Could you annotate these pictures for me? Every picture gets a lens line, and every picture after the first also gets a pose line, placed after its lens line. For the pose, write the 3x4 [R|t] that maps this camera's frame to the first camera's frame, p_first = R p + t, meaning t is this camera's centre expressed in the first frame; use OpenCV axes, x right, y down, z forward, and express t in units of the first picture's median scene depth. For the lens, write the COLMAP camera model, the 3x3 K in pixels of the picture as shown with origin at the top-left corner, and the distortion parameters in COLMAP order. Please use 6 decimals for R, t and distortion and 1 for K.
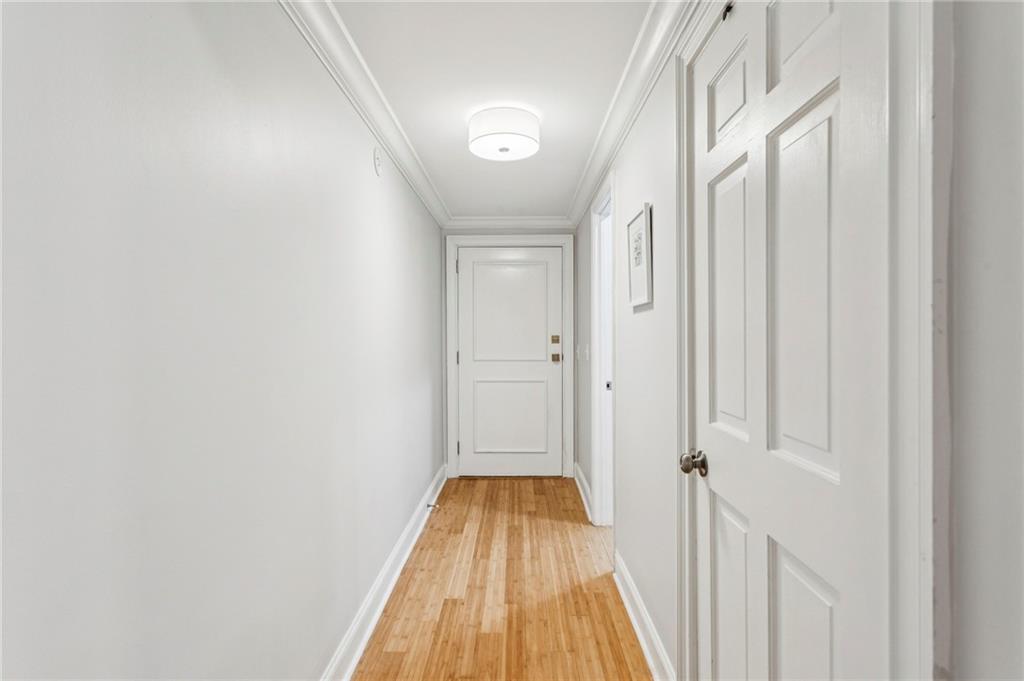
lens RADIAL K [[496.0, 0, 512.2], [0, 496.0, 340.2], [0, 0, 1]] dist [0.006840, 0.001587]
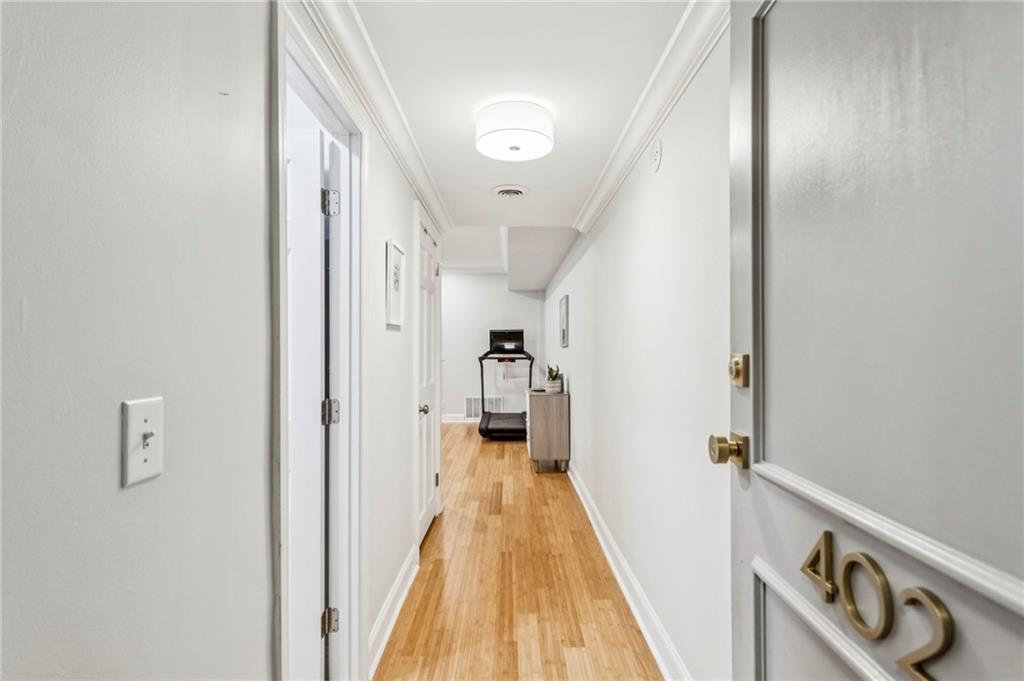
lens RADIAL K [[496.0, 0, 512.4], [0, 496.0, 343.2], [0, 0, 1]] dist [0.006840, 0.001587]
pose [[-0.999840, 0.004623, -0.017296, 0.007231], [0.004706, 0.999978, -0.004730, -0.017947], [0.017274, -0.004811, -0.999839, 2.008617]]
